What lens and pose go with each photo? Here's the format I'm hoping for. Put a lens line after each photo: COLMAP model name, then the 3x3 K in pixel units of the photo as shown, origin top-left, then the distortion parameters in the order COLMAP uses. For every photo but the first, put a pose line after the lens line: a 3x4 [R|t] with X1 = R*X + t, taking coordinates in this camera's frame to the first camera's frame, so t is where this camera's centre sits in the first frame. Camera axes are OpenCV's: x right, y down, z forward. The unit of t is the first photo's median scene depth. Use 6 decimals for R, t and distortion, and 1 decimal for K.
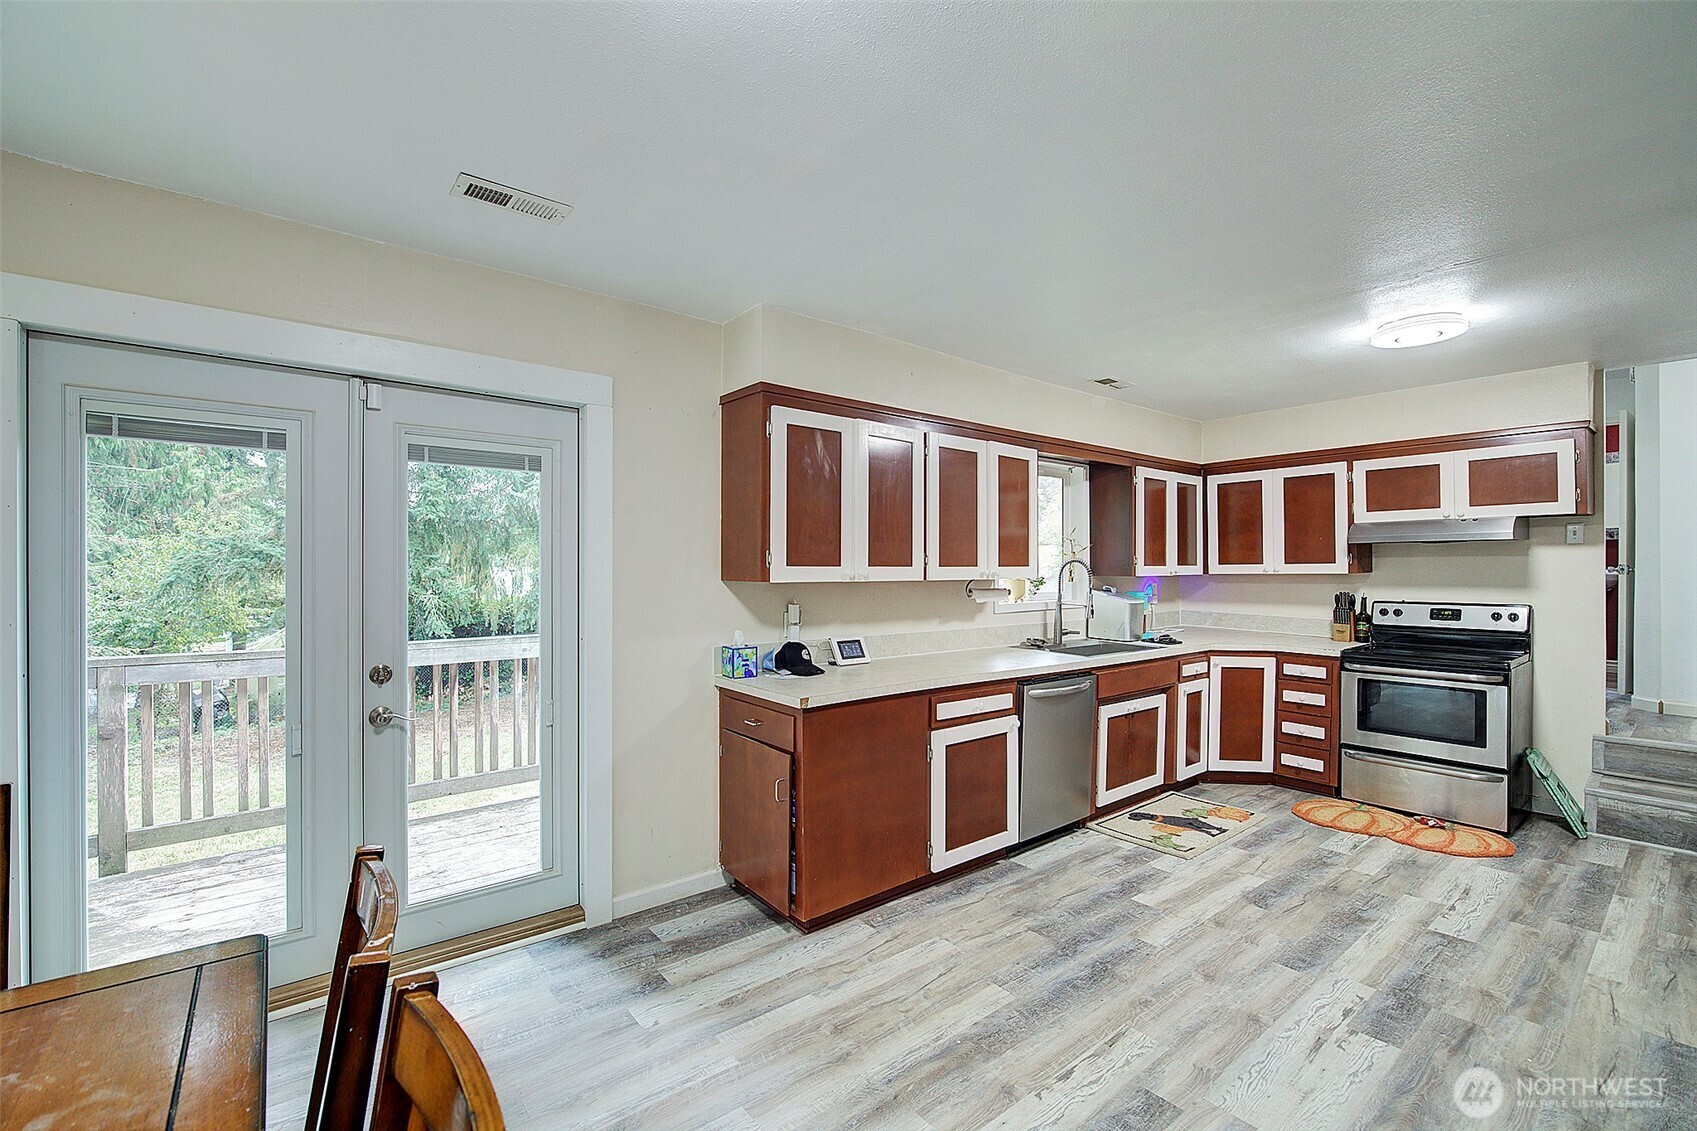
lens RADIAL K [[724.1, 0, 848.5], [0, 724.1, 565.5], [0, 0, 1]] dist [-0.019494, 0.004258]
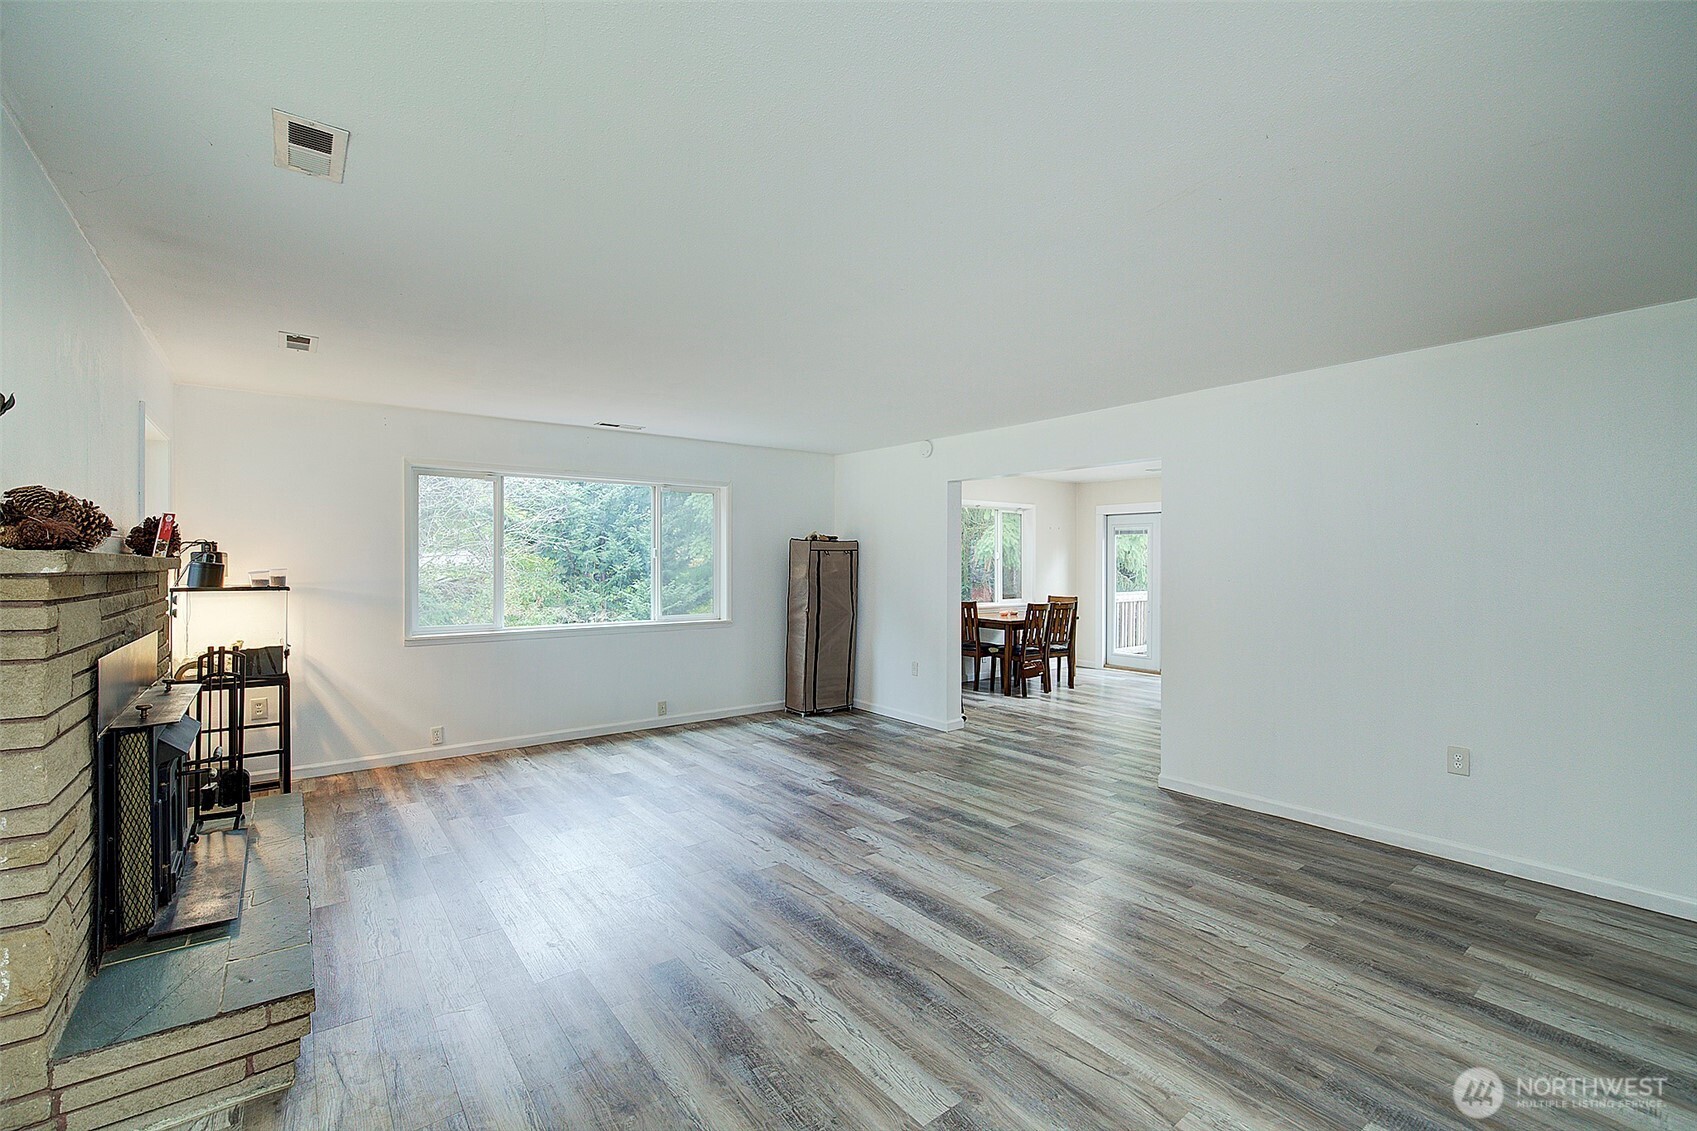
lens RADIAL K [[738.0, 0, 848.5], [0, 738.0, 565.5], [0, 0, 1]] dist [-0.018475, 0.003837]
pose [[-0.013635, 0.004511, -0.999897, 2.638519], [-0.001228, 0.999989, 0.004528, -0.003660], [0.999906, 0.001290, -0.013629, -0.480260]]
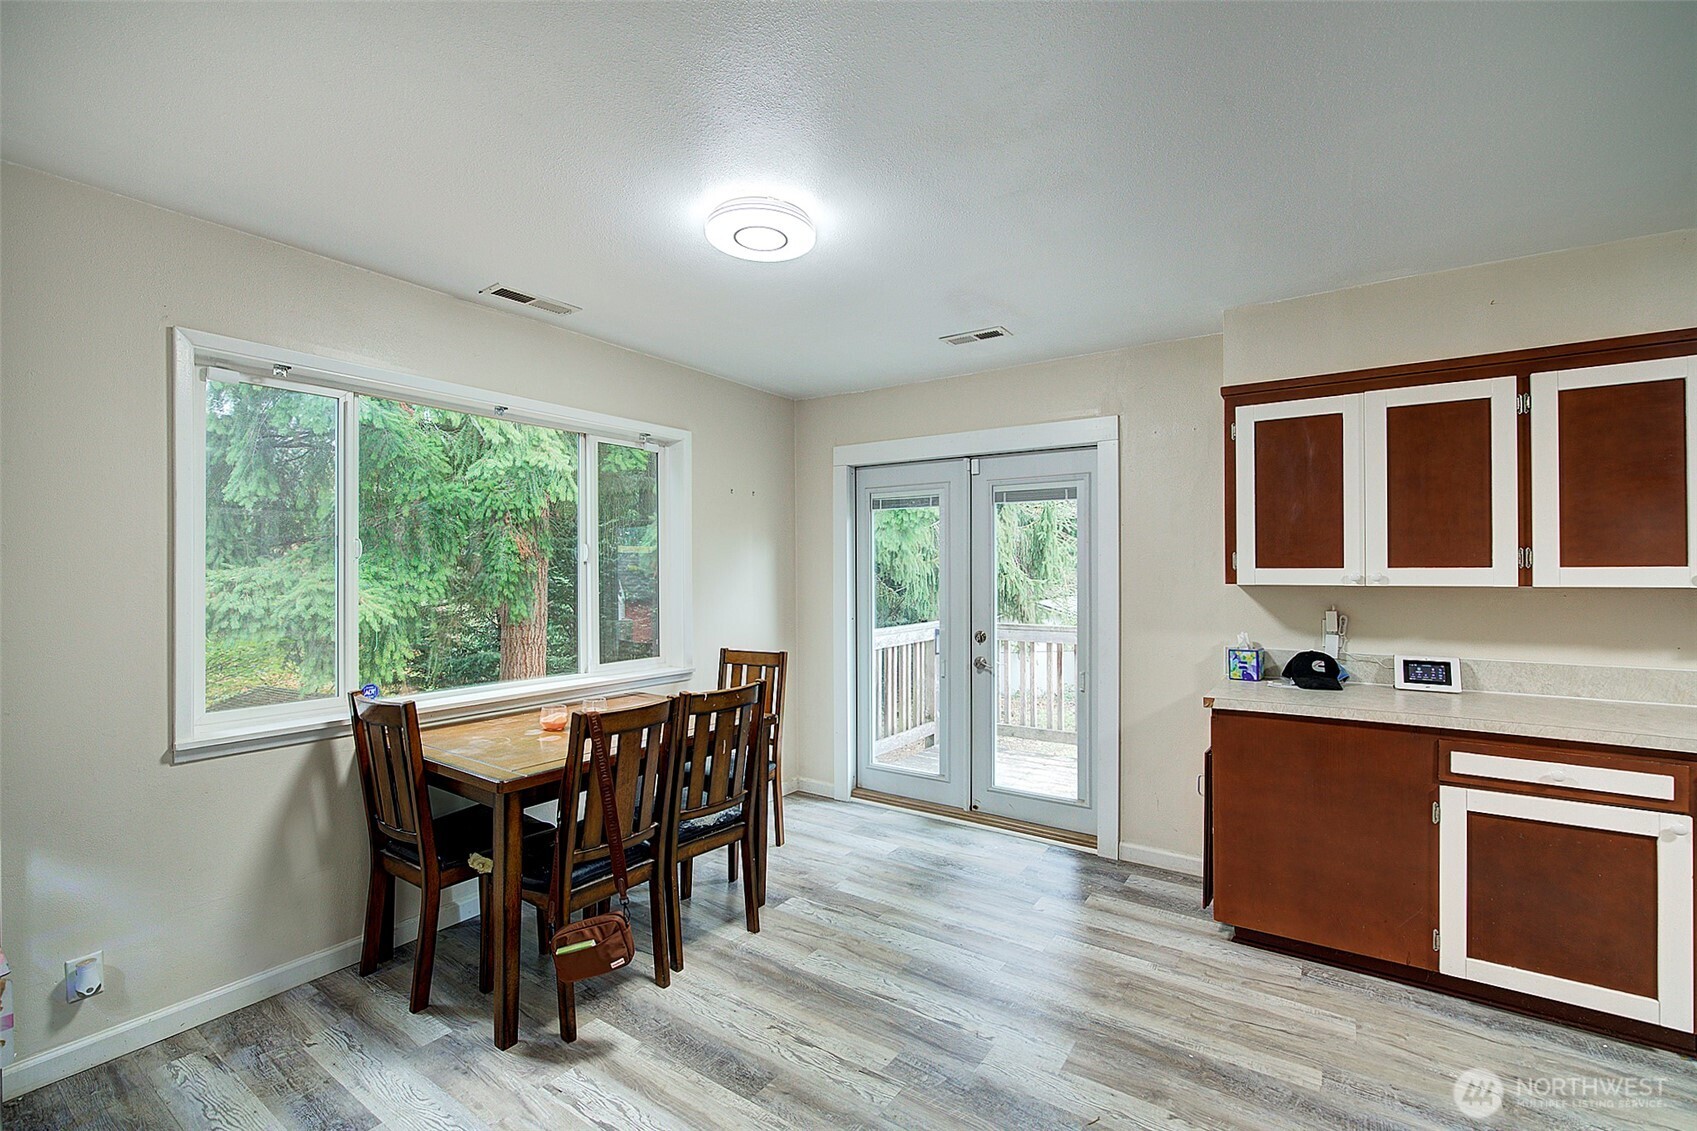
lens RADIAL K [[738.0, 0, 848.5], [0, 738.0, 565.5], [0, 0, 1]] dist [-0.018475, 0.003837]
pose [[0.285559, -0.009894, -0.958310, 0.729271], [0.004792, 0.999949, -0.008896, 0.002953], [0.958349, -0.002052, 0.285592, 0.202960]]
